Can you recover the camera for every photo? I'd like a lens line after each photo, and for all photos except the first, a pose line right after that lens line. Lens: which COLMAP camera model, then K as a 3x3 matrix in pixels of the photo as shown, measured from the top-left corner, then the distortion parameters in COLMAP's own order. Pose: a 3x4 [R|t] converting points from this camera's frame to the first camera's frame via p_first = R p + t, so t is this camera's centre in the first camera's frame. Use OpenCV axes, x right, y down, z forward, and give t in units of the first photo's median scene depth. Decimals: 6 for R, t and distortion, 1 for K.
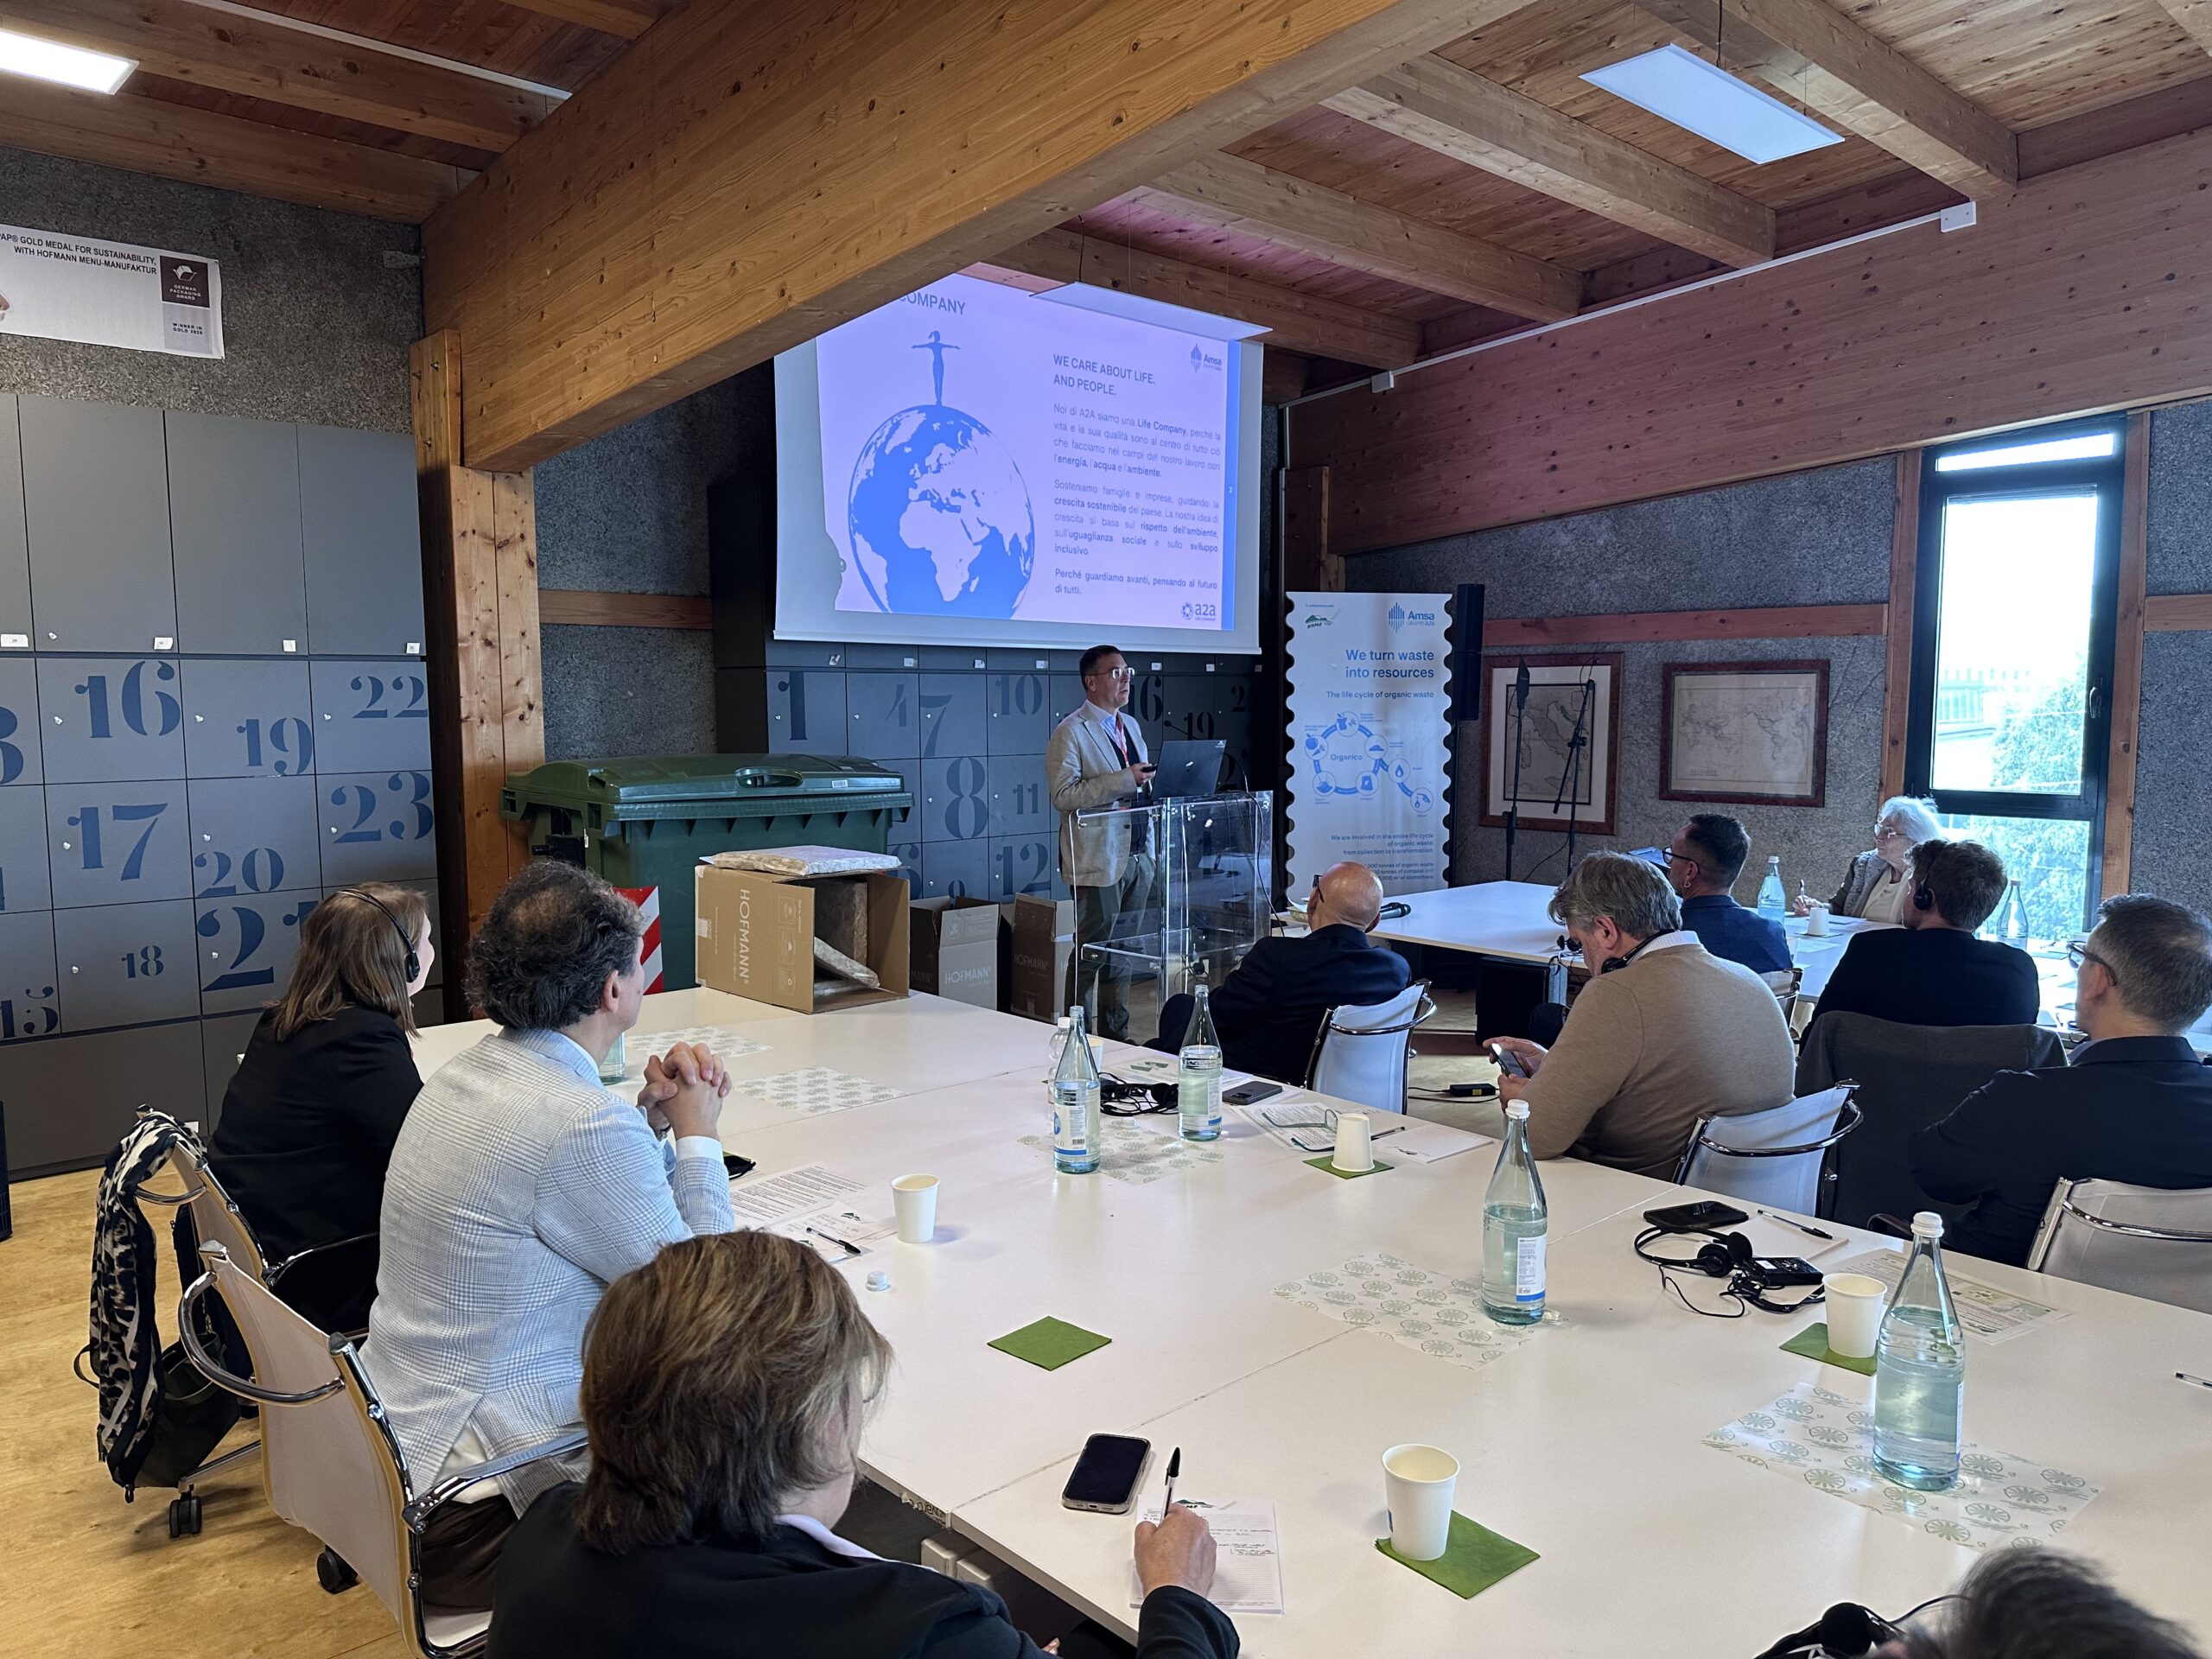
lens RADIAL K [[1554.4, 0, 1127.0], [0, 1554.4, 878.1], [0, 0, 1]] dist [0.069742, -0.038980]
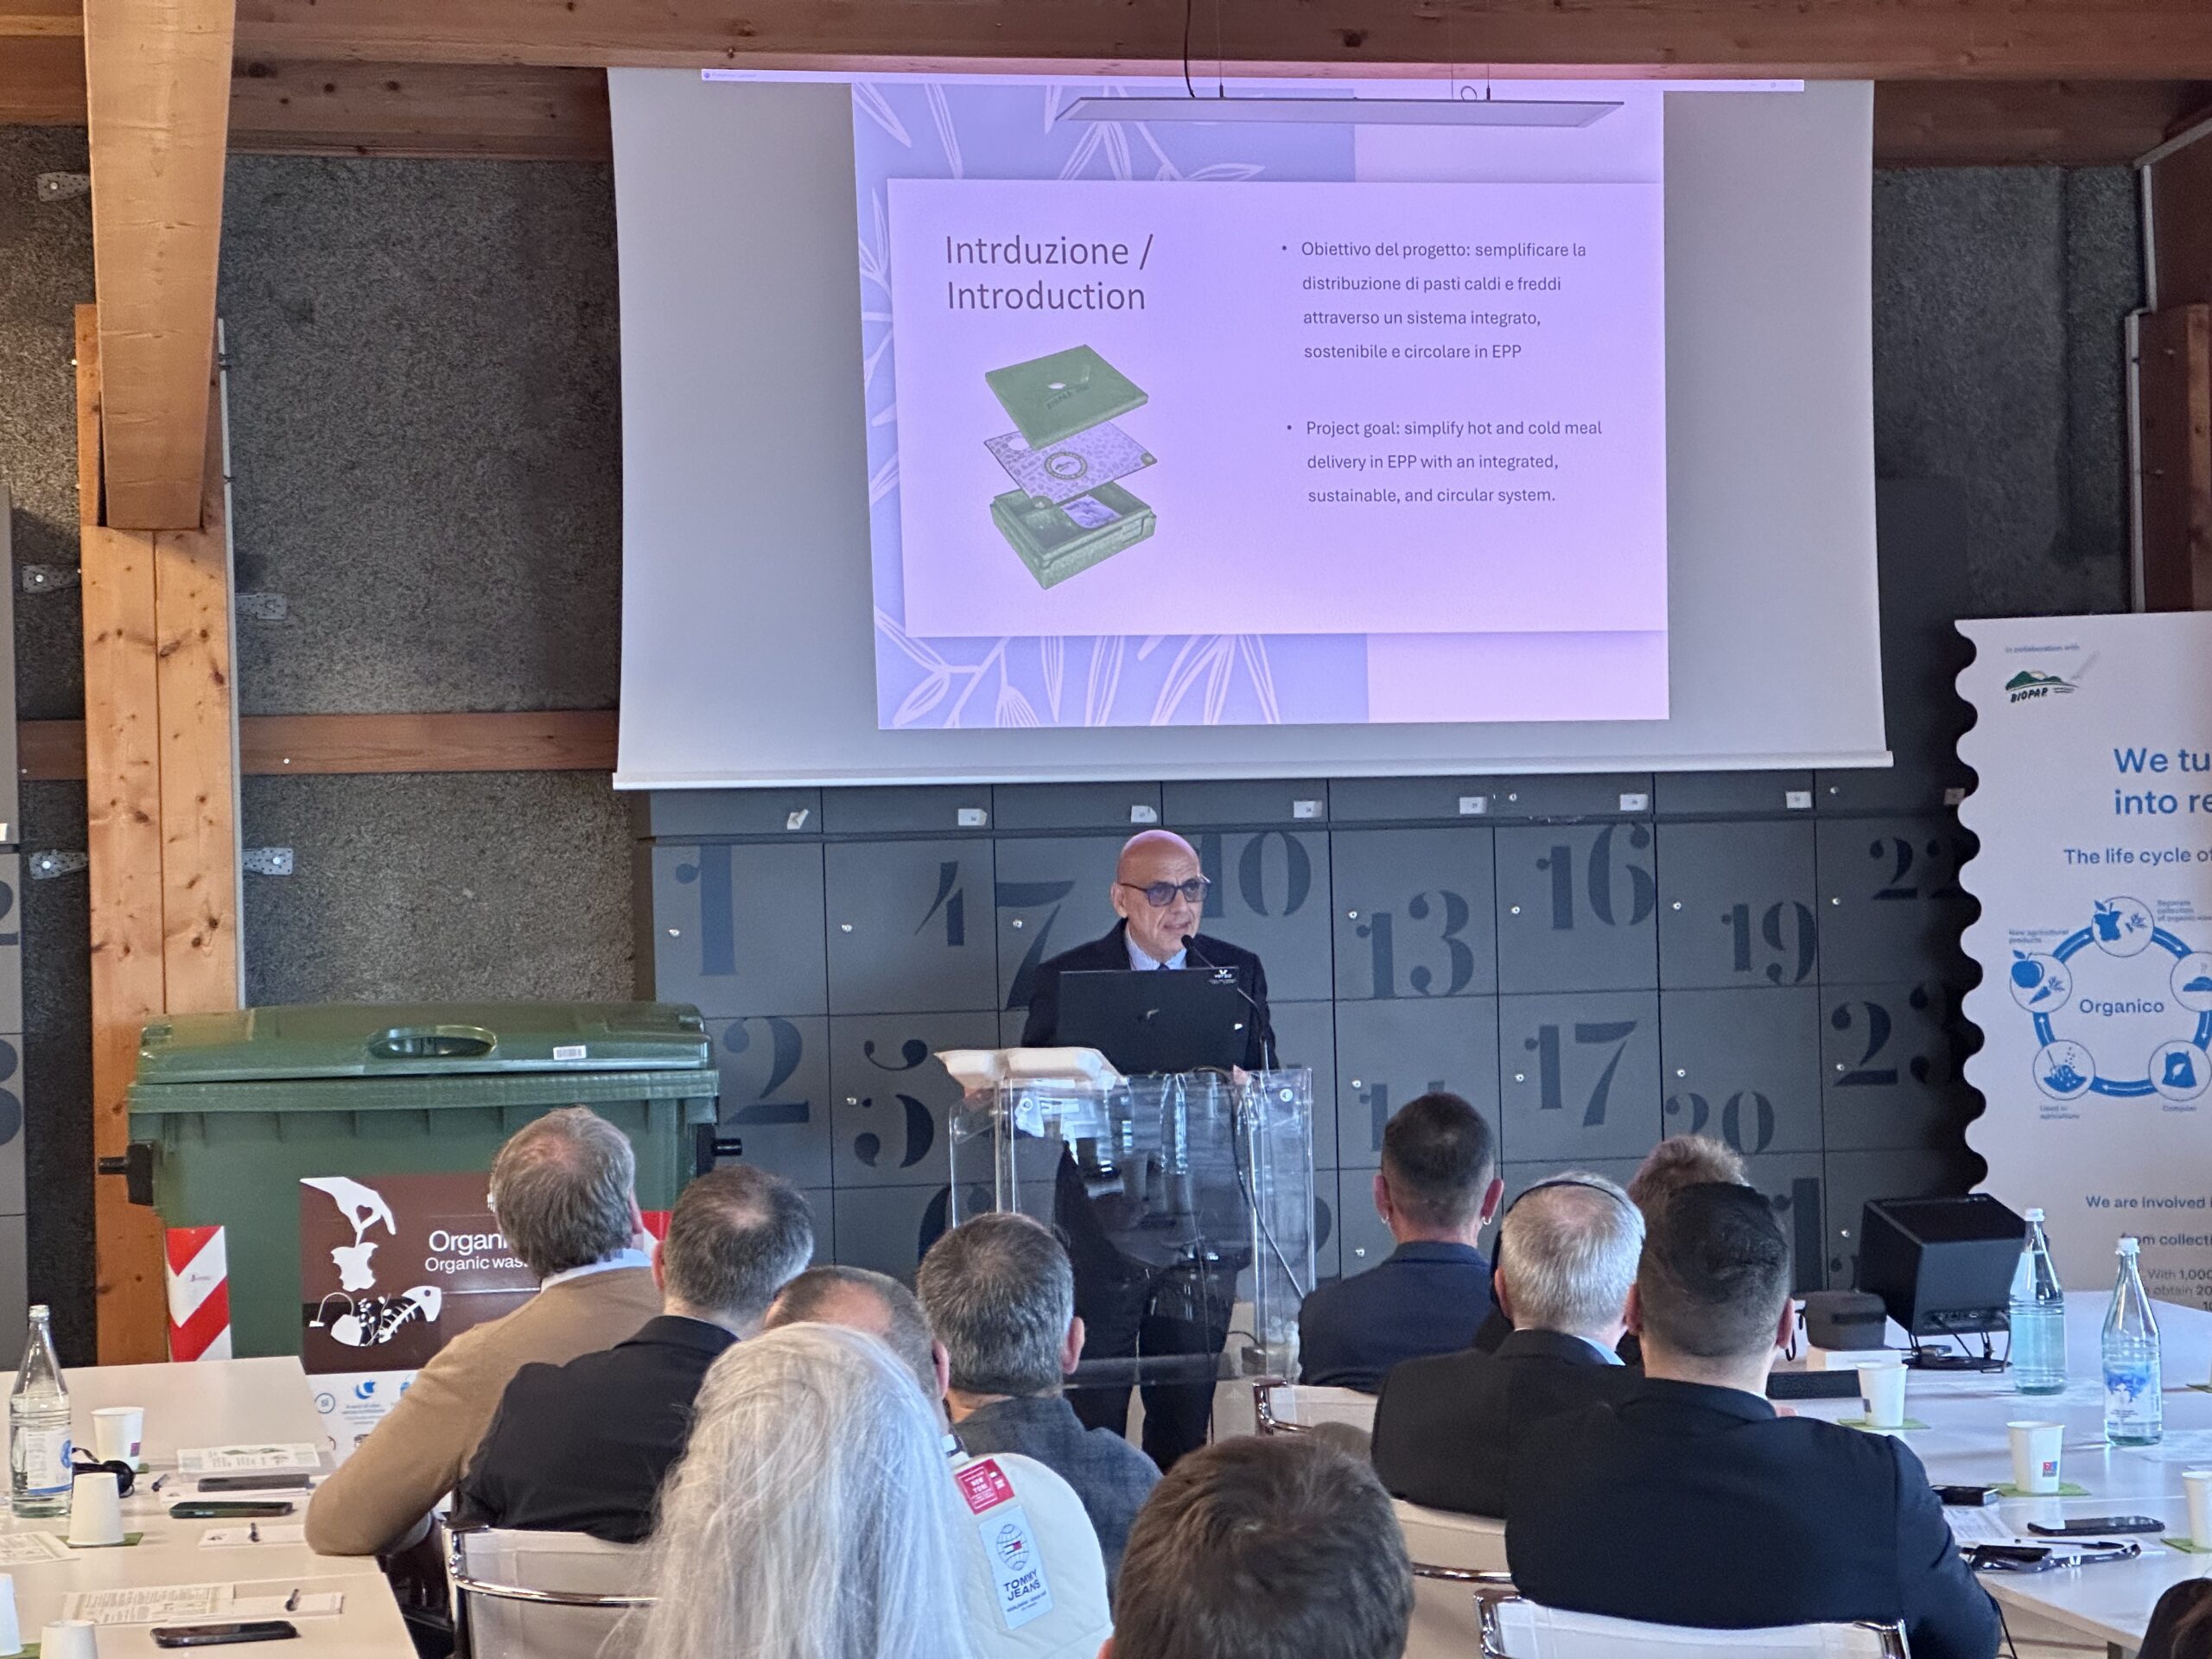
lens RADIAL K [[5023.8, 0, 1119.9], [0, 5023.8, 819.5], [0, 0, 1]] dist [0.192275, 0.000000]
pose [[0.847464, -0.024666, -0.530279, 0.857998], [-0.039657, 0.993187, -0.109577, 0.041689], [0.529369, 0.113892, 0.840712, -0.373898]]
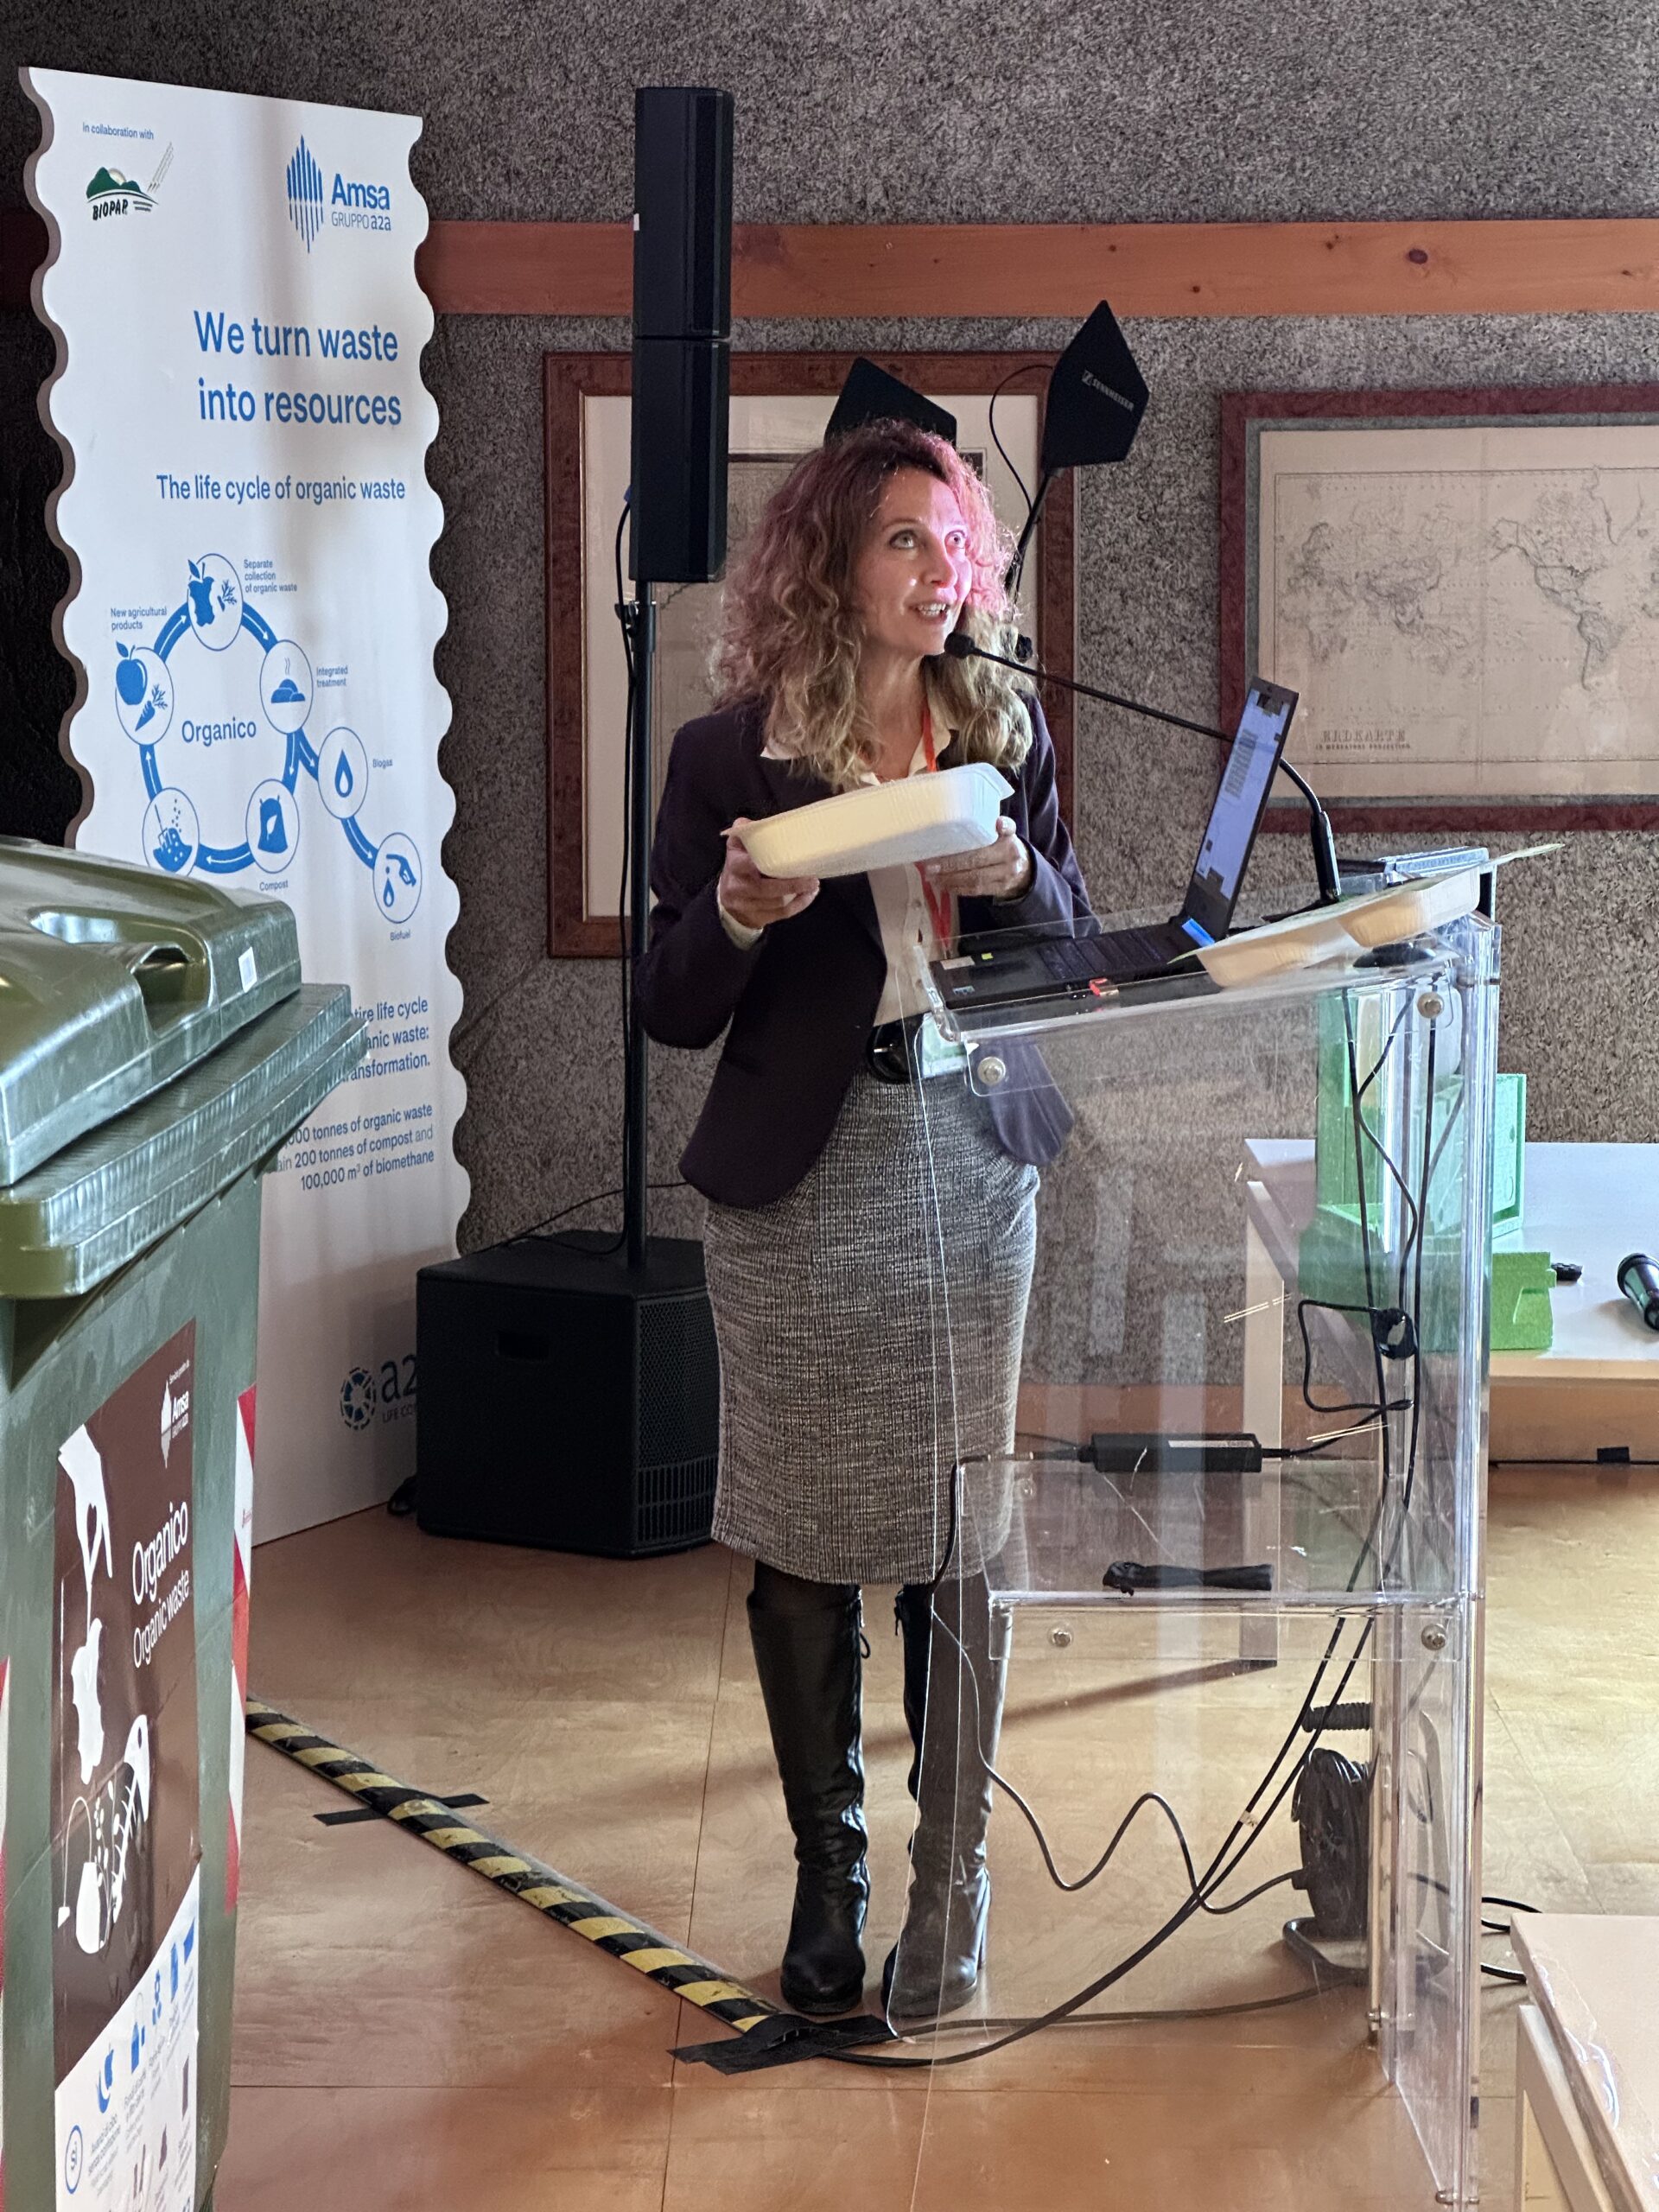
lens RADIAL K [[5023.8, 0, 837.7], [0, 5023.8, 1125.8], [0, 0, 1]] dist [0.192275, 0.000000]
pose [[0.676253, -0.094490, 0.730585, -0.575715], [0.087444, 0.995024, 0.047751, -0.060587], [-0.731461, 0.031594, 0.681150, 0.496032]]
